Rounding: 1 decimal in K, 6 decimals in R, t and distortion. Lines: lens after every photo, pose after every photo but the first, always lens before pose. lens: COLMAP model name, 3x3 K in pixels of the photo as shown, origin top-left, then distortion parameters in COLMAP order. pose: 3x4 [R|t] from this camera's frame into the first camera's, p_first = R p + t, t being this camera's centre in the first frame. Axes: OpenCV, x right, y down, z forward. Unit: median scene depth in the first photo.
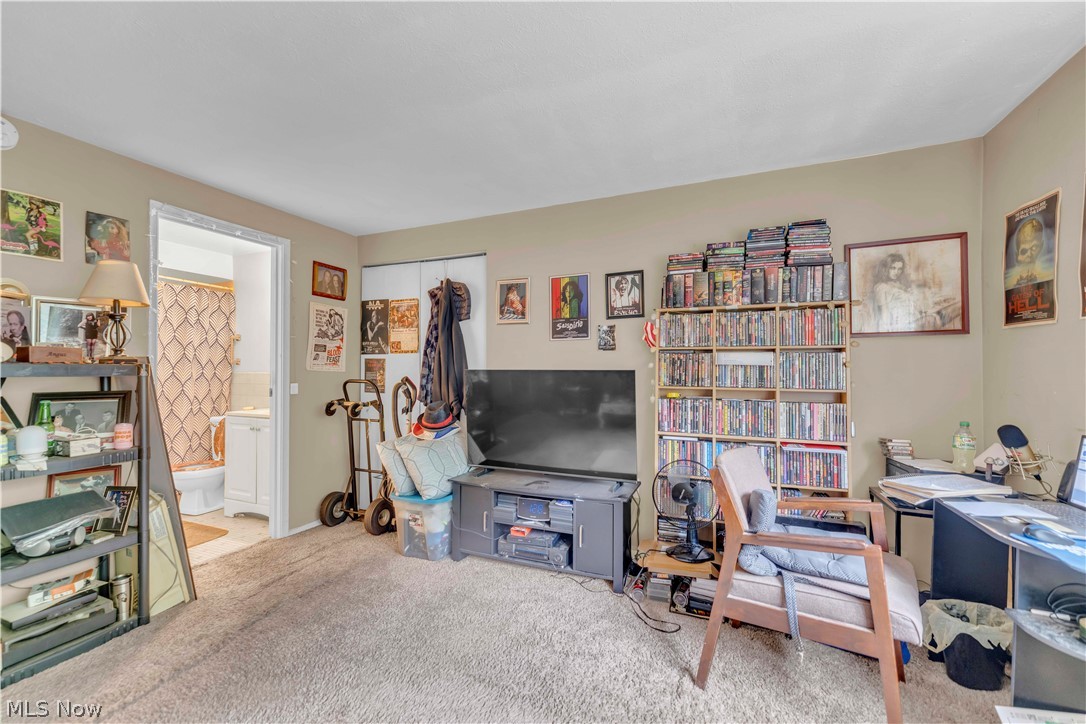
lens RADIAL K [[445.2, 0, 543.3], [0, 445.2, 364.2], [0, 0, 1]] dist [-0.000521, 0.000043]
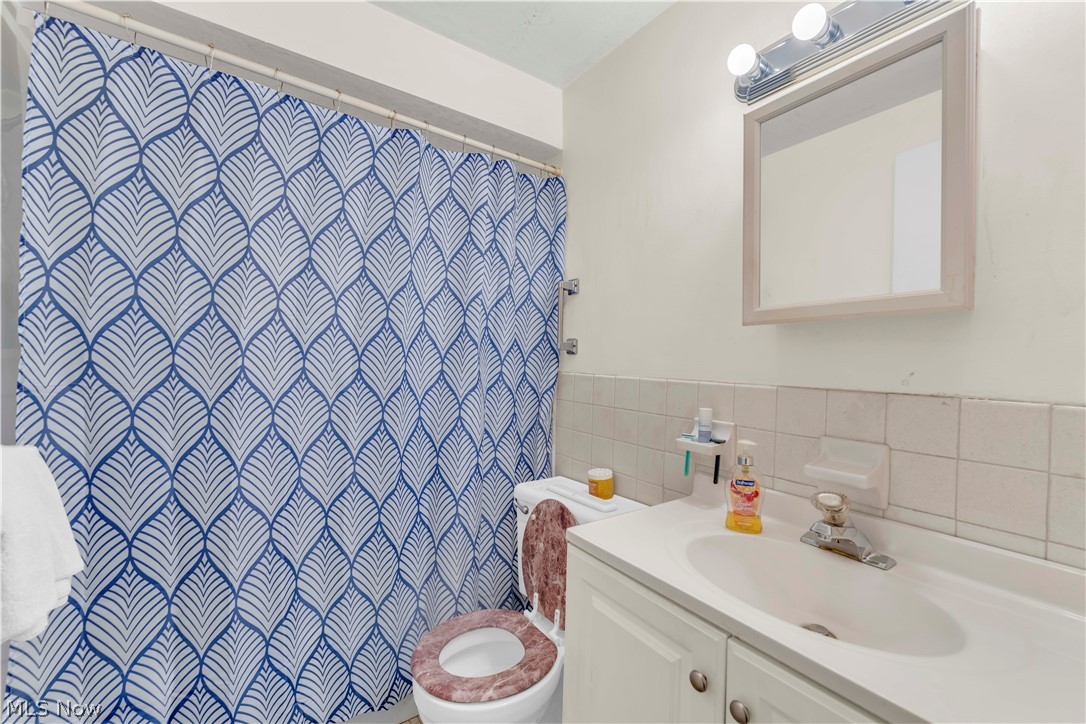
lens RADIAL K [[445.2, 0, 543.3], [0, 445.2, 364.2], [0, 0, 1]] dist [-0.000521, 0.000043]
pose [[0.846242, 0.019896, -0.532428, -0.512961], [-0.013655, 0.999784, 0.015658, 0.004566], [0.532624, -0.005980, 0.846331, 0.671795]]
